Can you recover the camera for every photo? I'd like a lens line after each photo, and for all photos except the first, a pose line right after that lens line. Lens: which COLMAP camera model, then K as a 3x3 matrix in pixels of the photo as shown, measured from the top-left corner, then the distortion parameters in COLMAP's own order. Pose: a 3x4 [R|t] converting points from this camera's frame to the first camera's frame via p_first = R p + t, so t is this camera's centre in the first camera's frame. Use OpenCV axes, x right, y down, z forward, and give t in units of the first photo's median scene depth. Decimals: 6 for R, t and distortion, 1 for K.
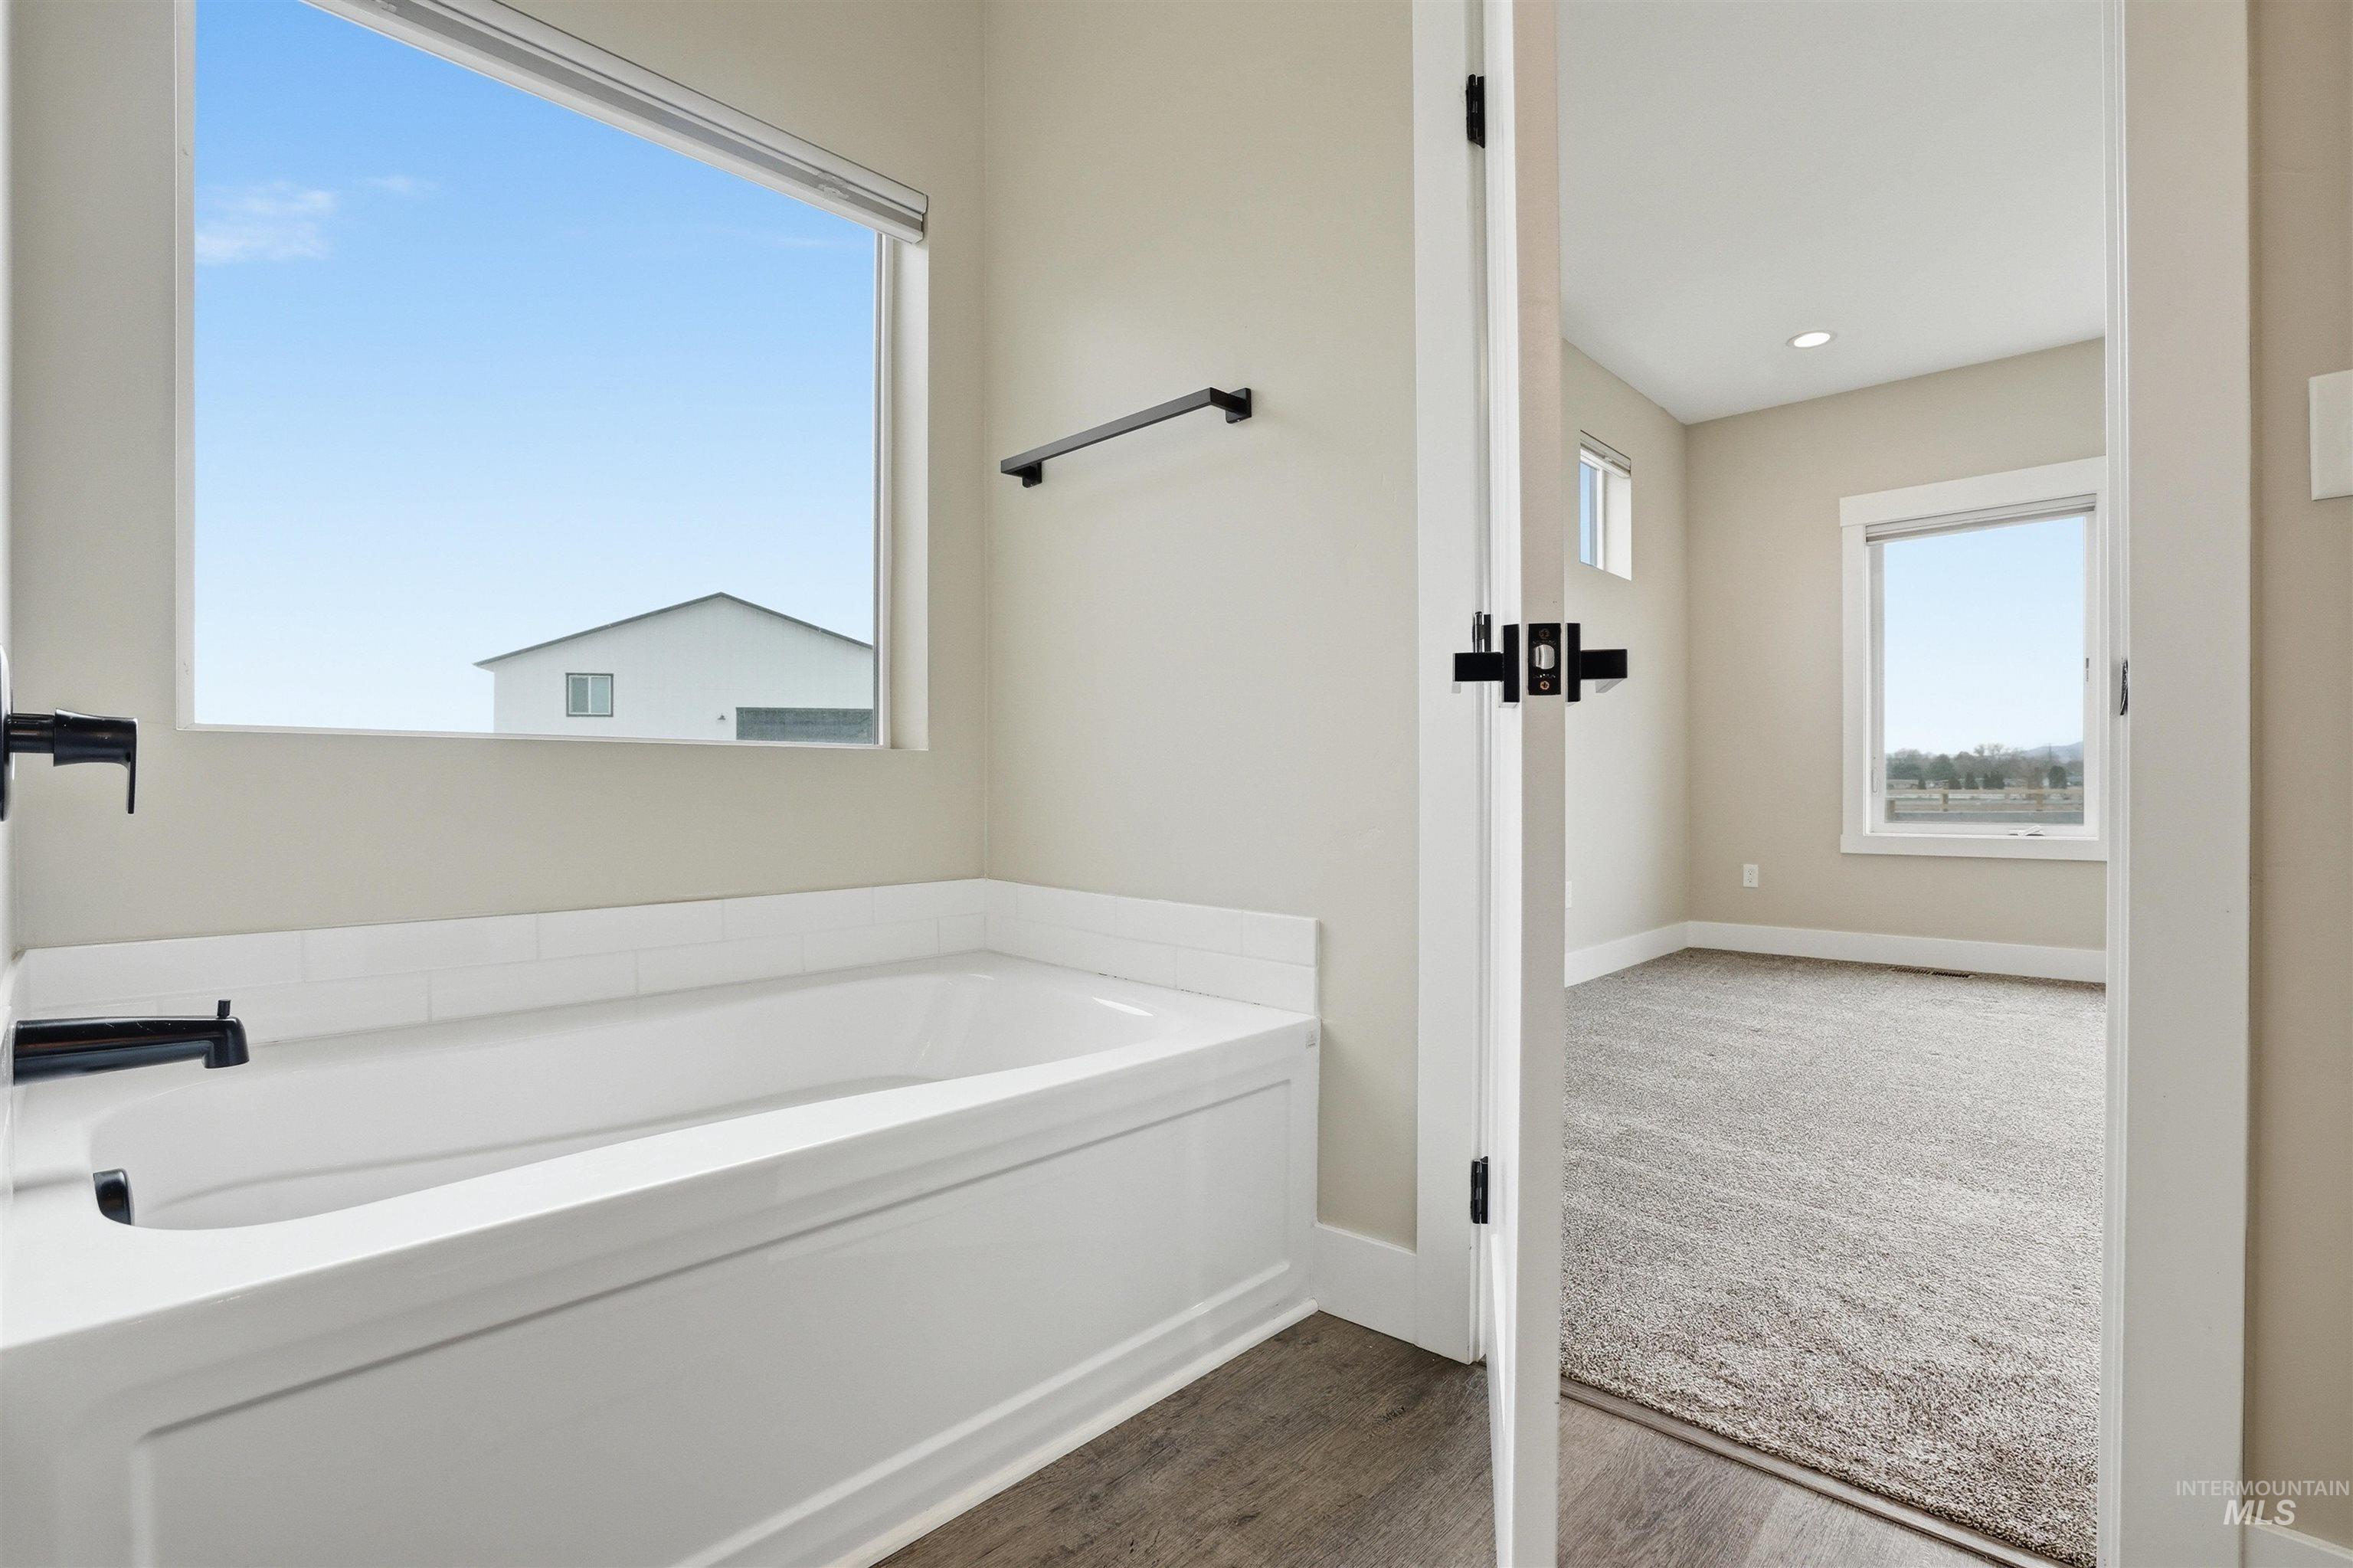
lens RADIAL K [[1075.0, 0, 1153.0], [0, 1075.0, 791.7], [0, 0, 1]] dist [-0.037093, 0.009944]
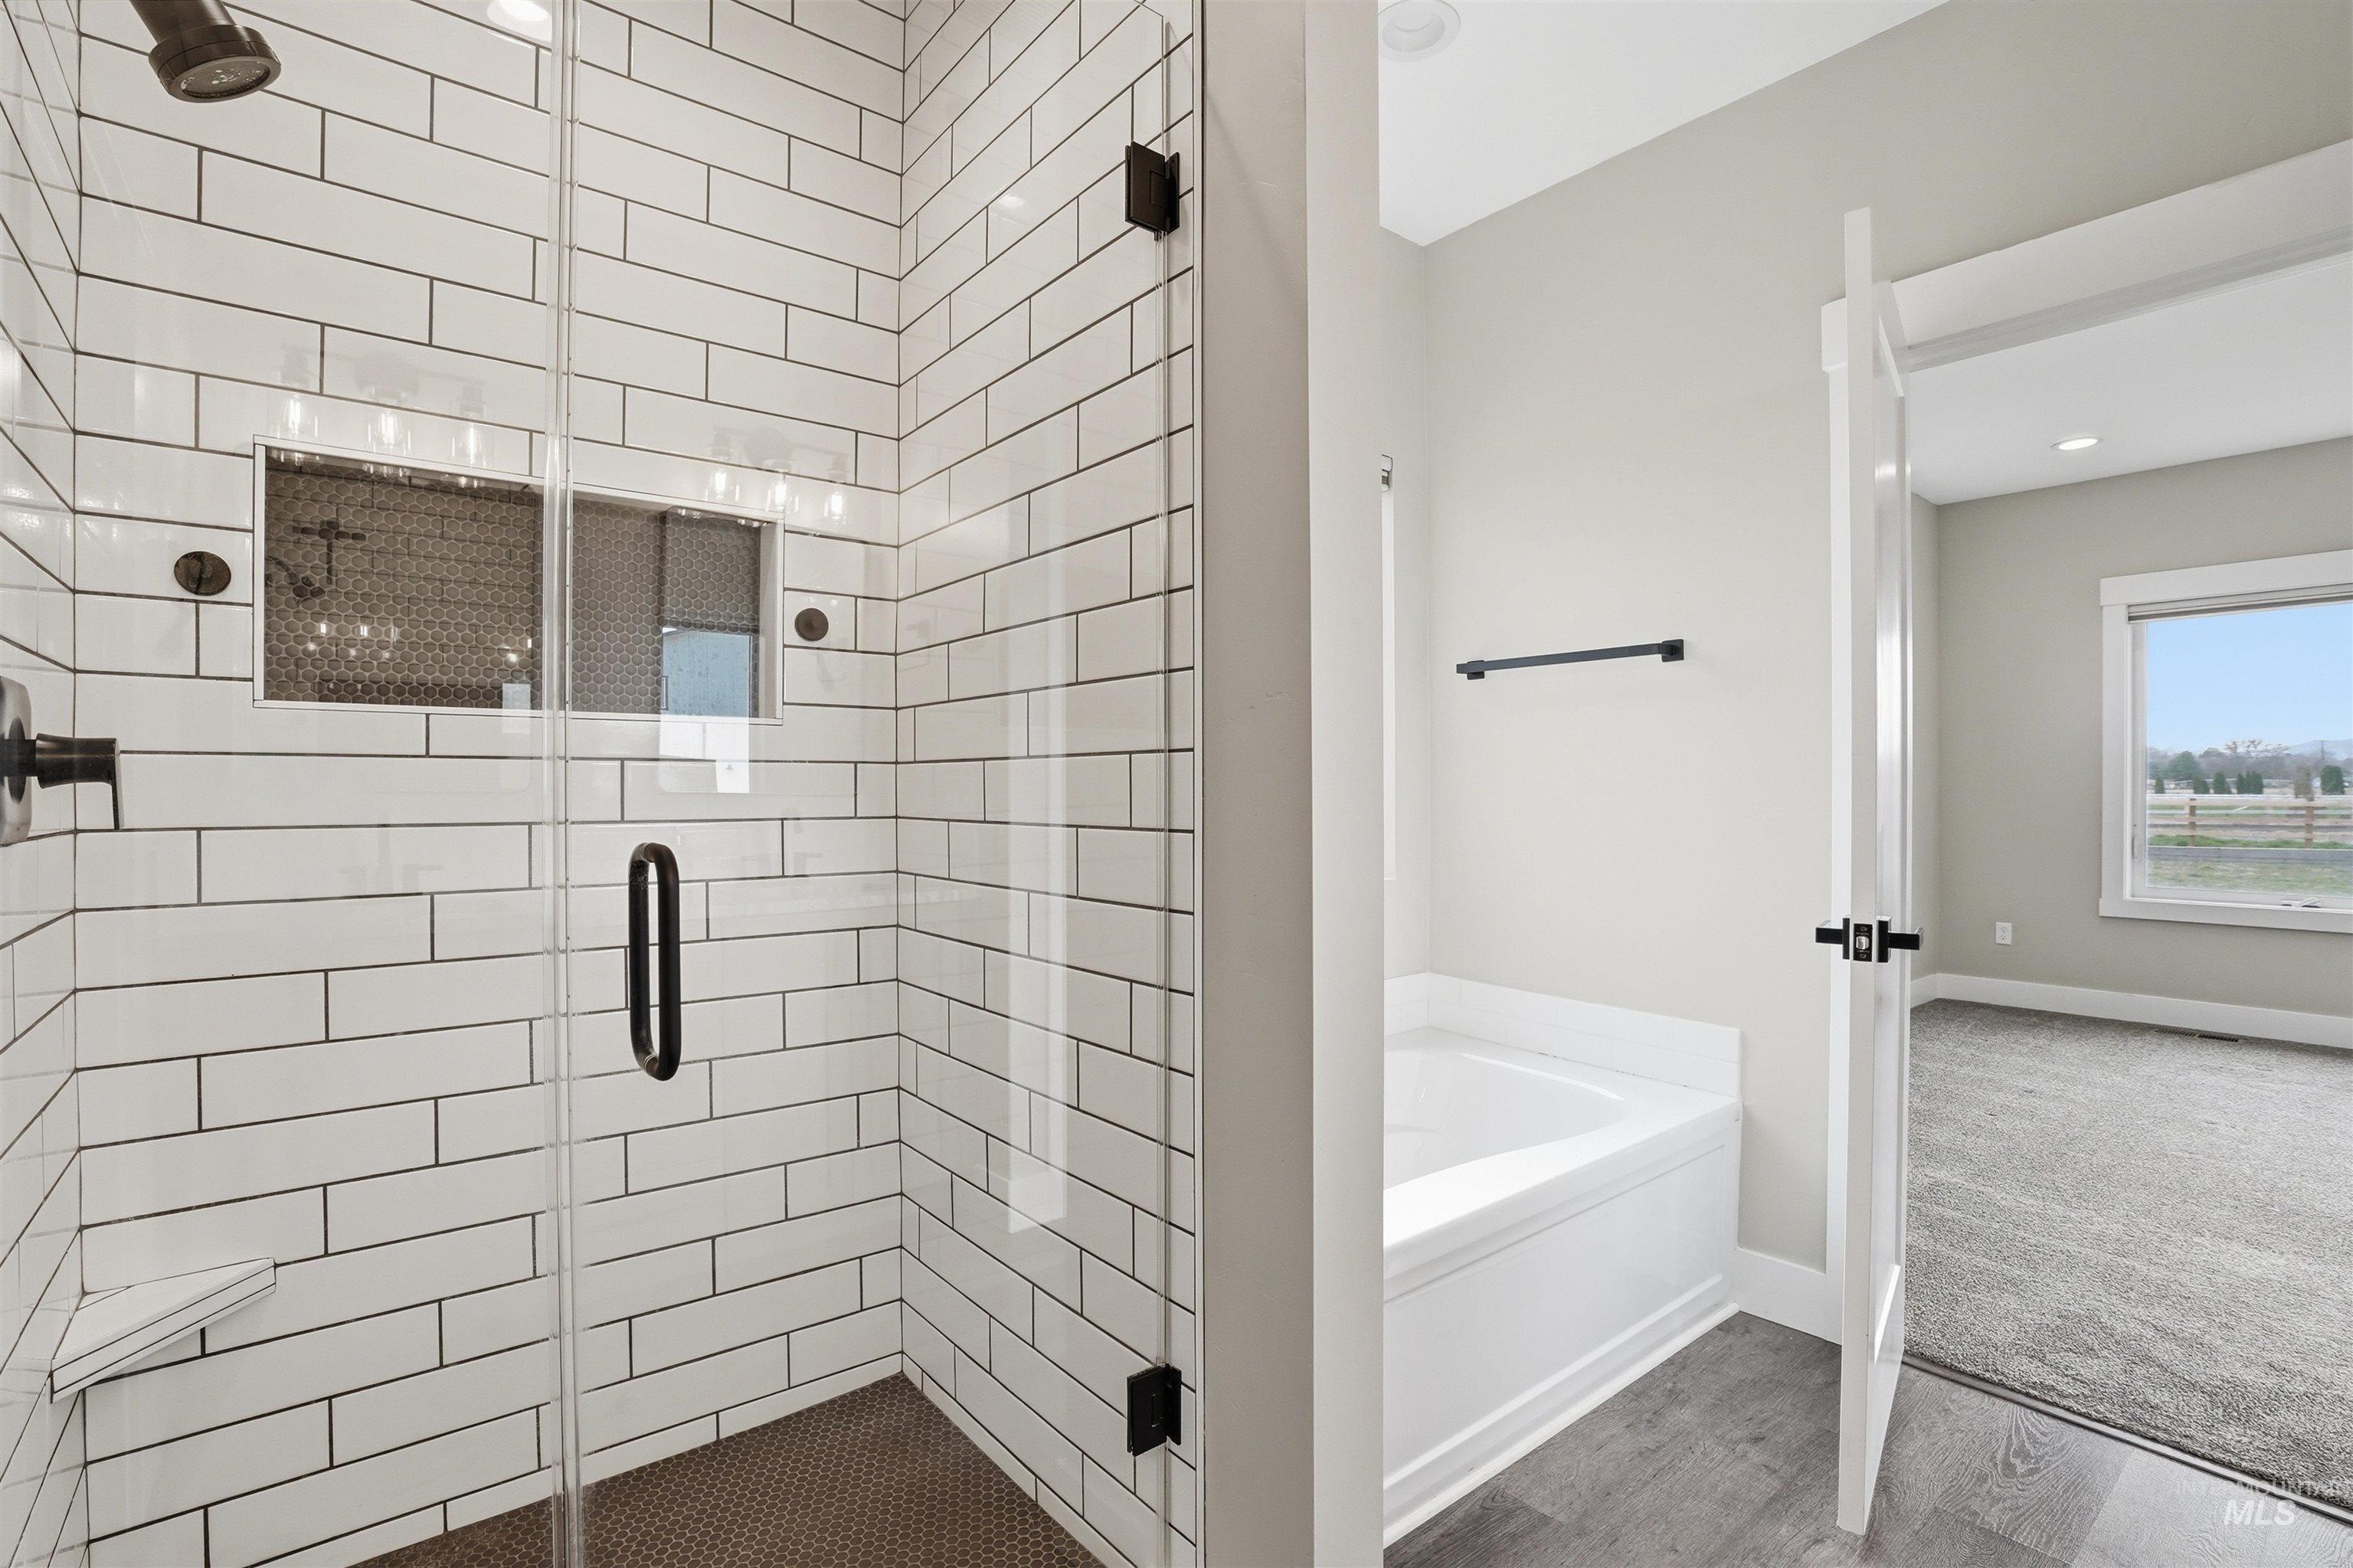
lens RADIAL K [[1075.0, 0, 1155.5], [0, 1075.0, 784.1], [0, 0, 1]] dist [-0.037093, 0.009944]
pose [[0.990840, 0.003891, -0.134986, -0.402282], [-0.004484, 0.999982, -0.004092, -0.185552], [0.134968, 0.004660, 0.990839, -0.456421]]
